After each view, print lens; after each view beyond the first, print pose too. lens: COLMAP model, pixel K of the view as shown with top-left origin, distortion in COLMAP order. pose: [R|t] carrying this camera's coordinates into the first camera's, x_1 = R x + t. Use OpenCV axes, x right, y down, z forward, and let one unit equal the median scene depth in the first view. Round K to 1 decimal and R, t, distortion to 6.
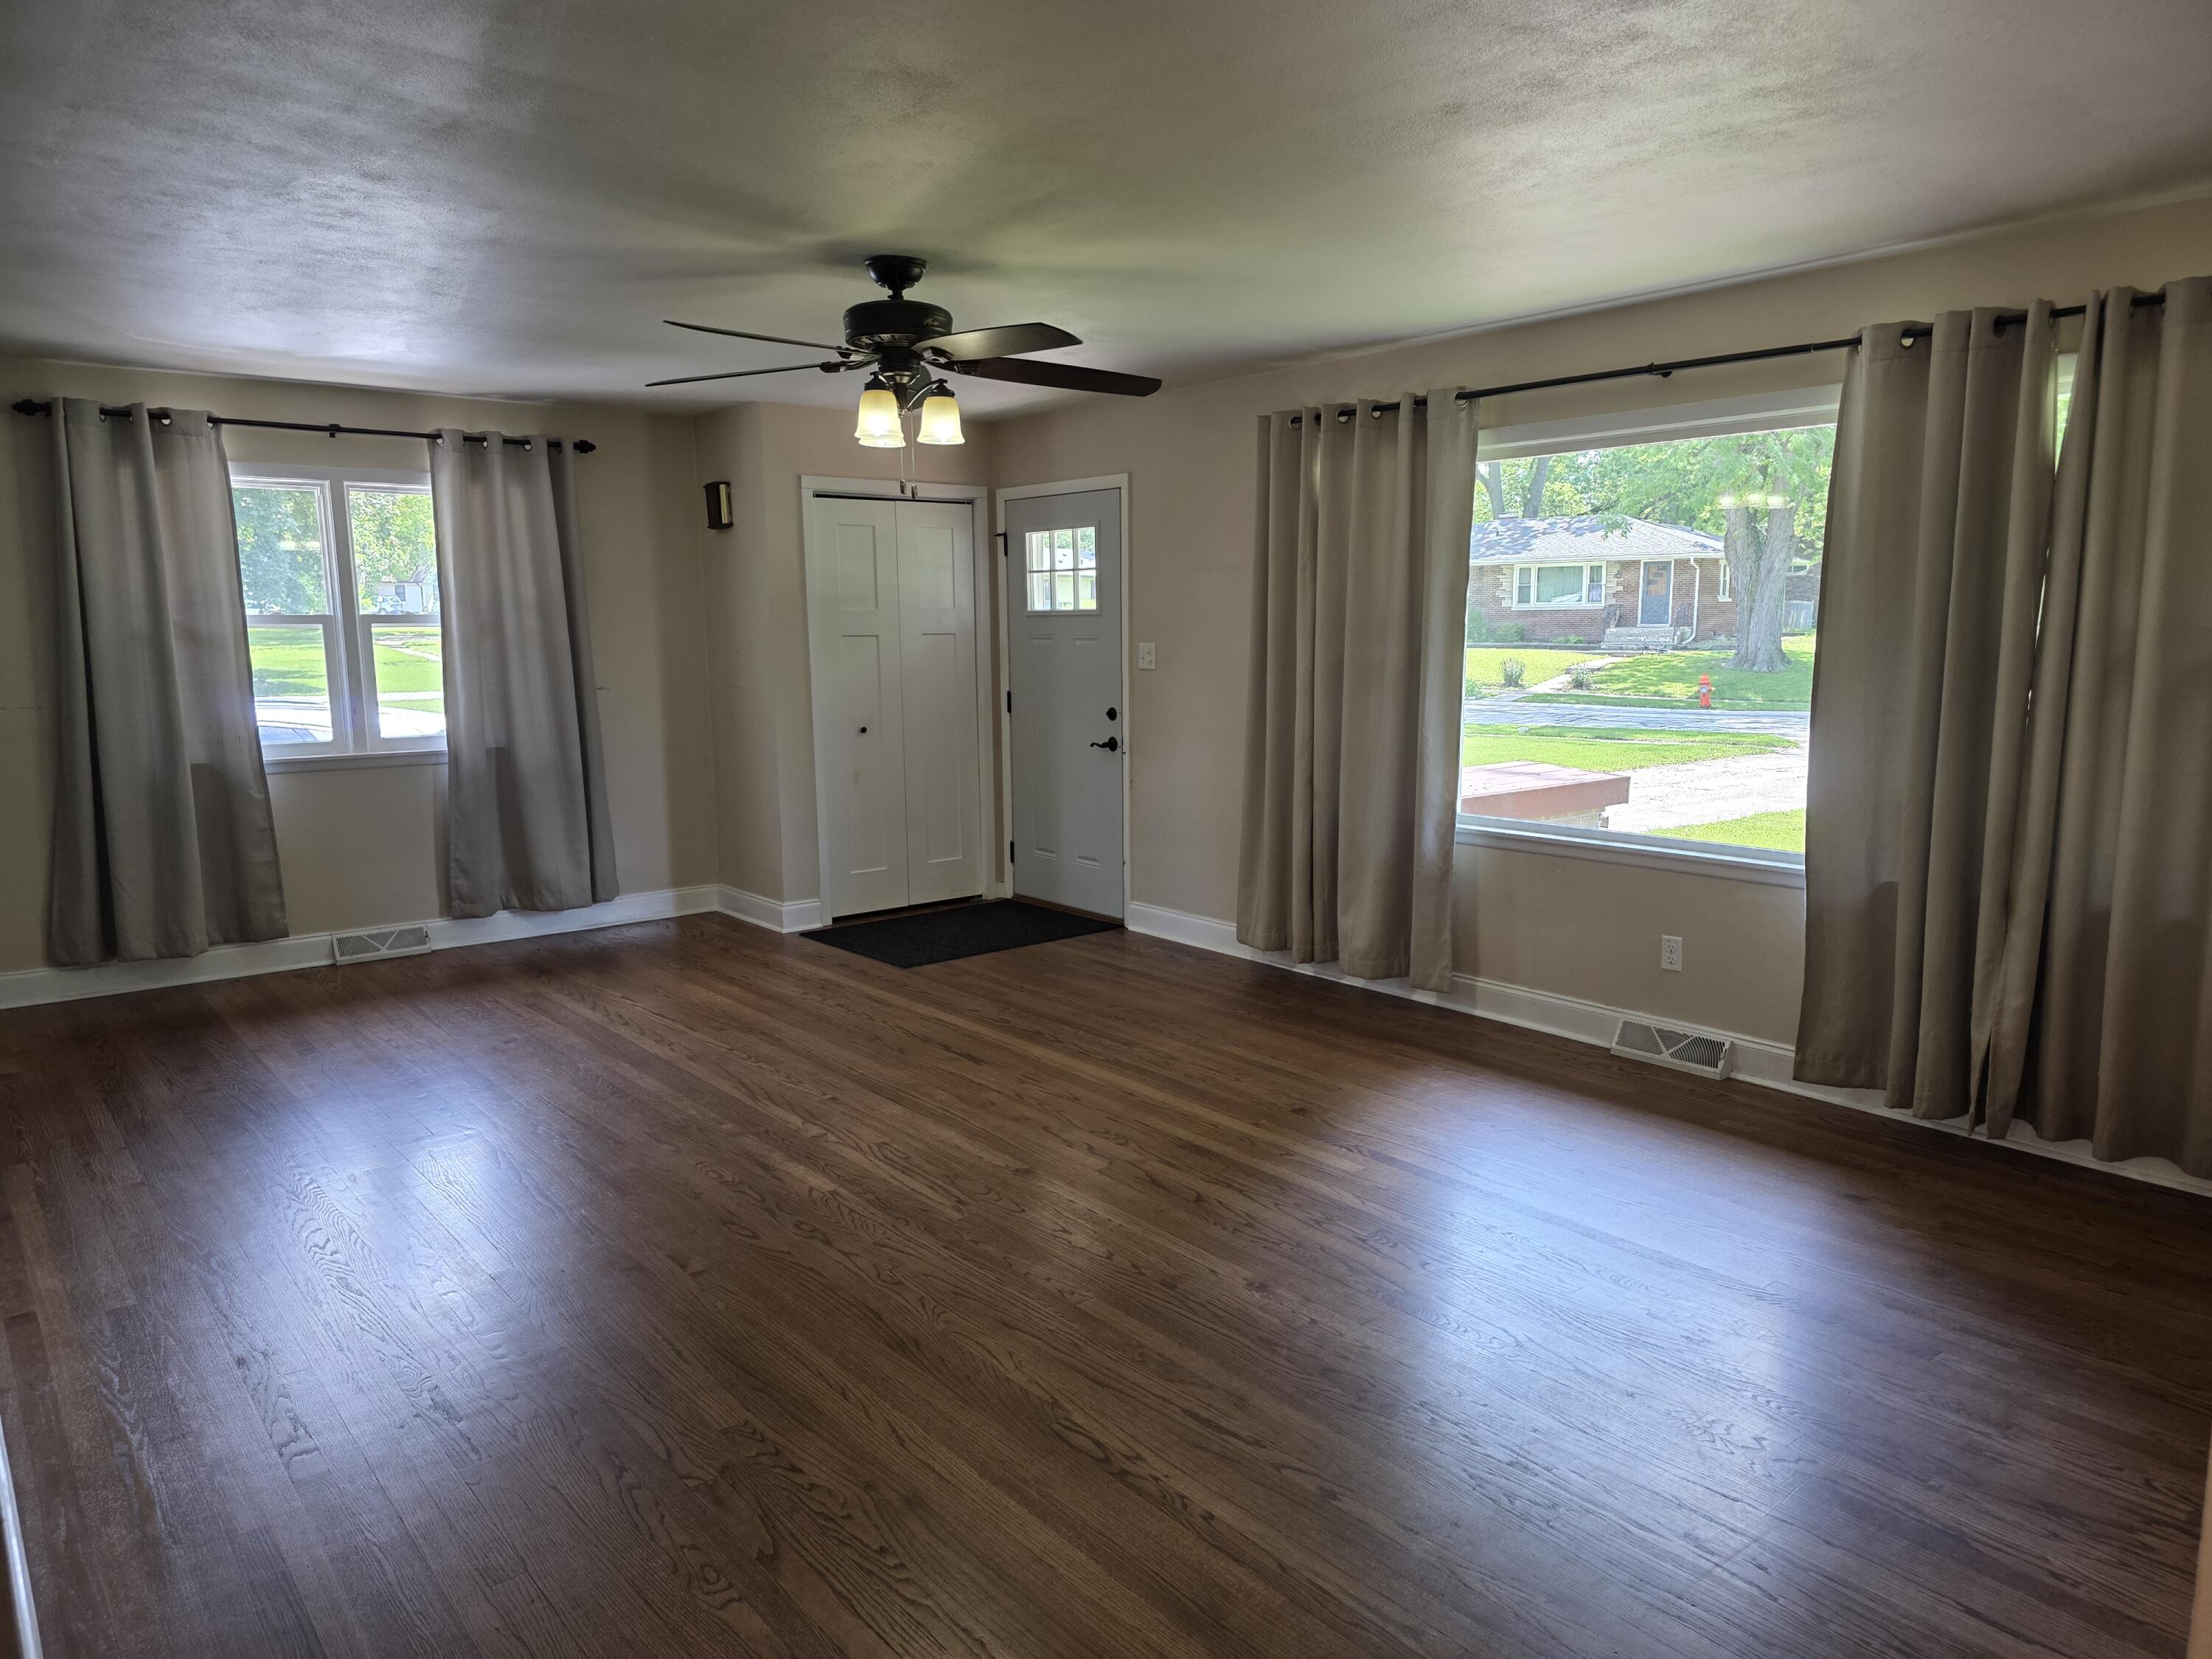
lens RADIAL K [[1471.8, 0, 1108.0], [0, 1471.8, 843.2], [0, 0, 1]] dist [0.112547, -0.117905]
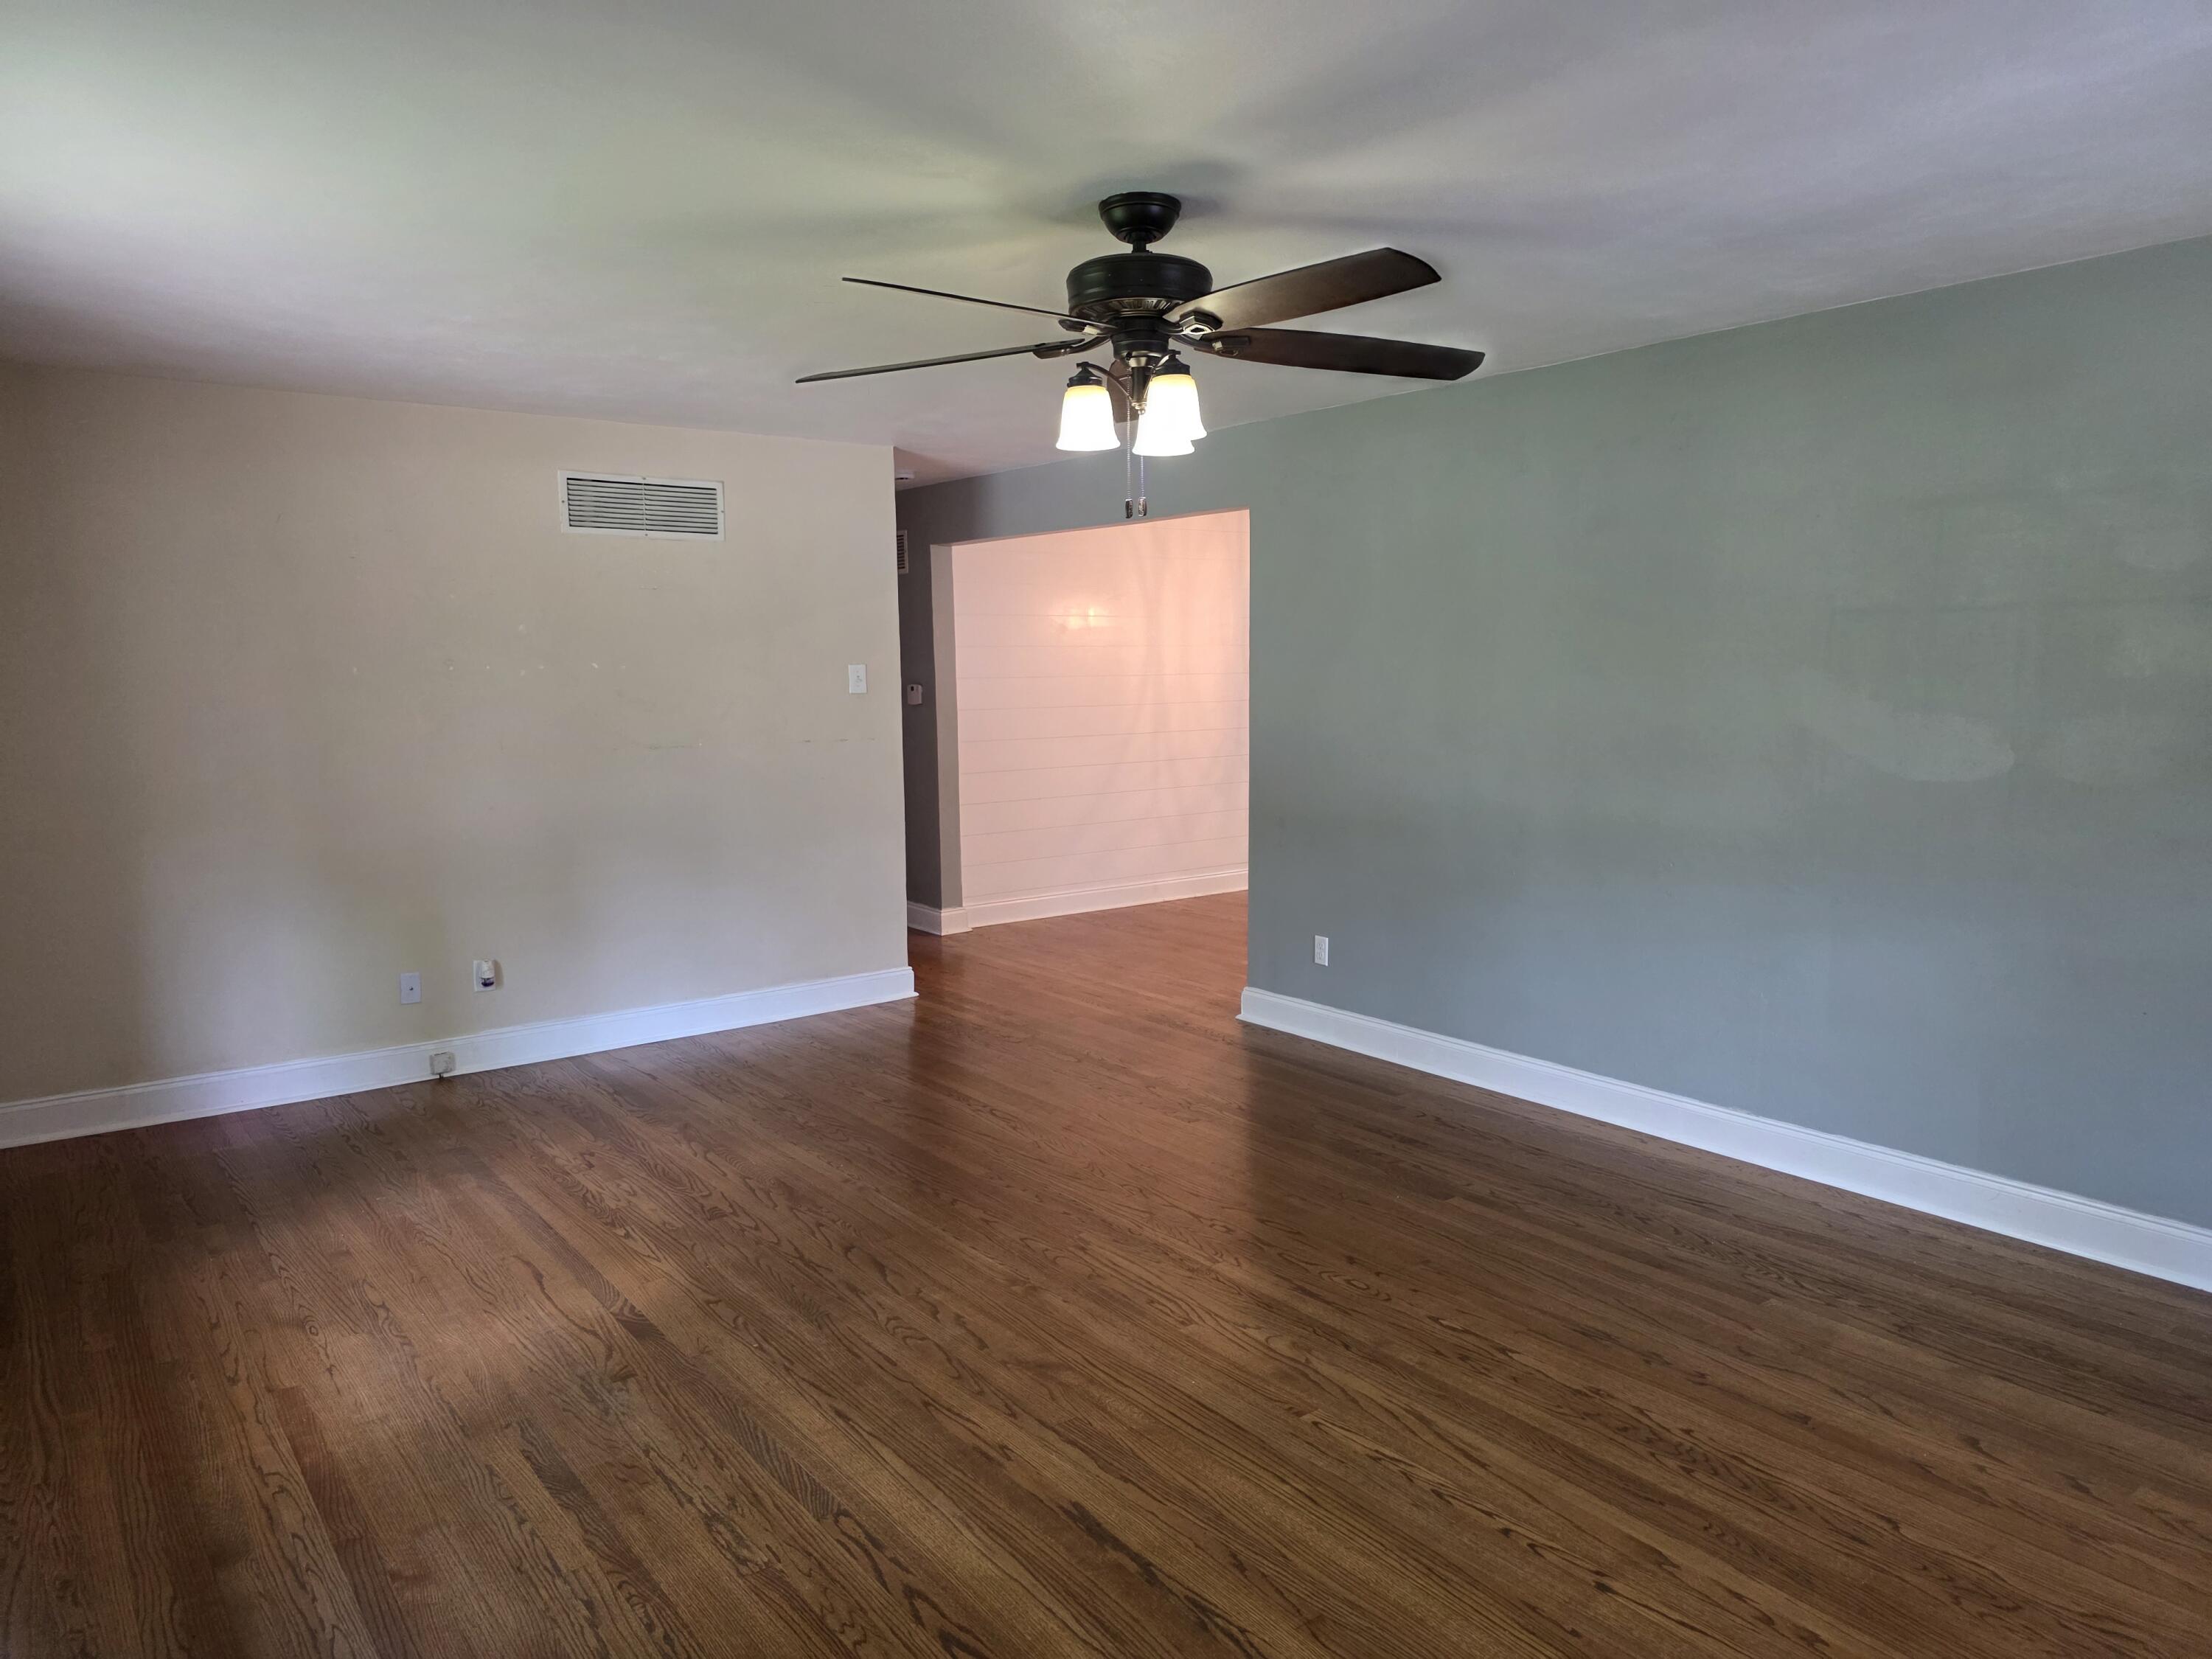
lens RADIAL K [[1471.8, 0, 1108.0], [0, 1471.8, 843.2], [0, 0, 1]] dist [0.112547, -0.117905]
pose [[-0.998960, 0.020301, 0.040838, -0.147874], [0.030923, 0.959689, 0.279357, -0.276325], [-0.033521, 0.280329, -0.959318, 1.708634]]
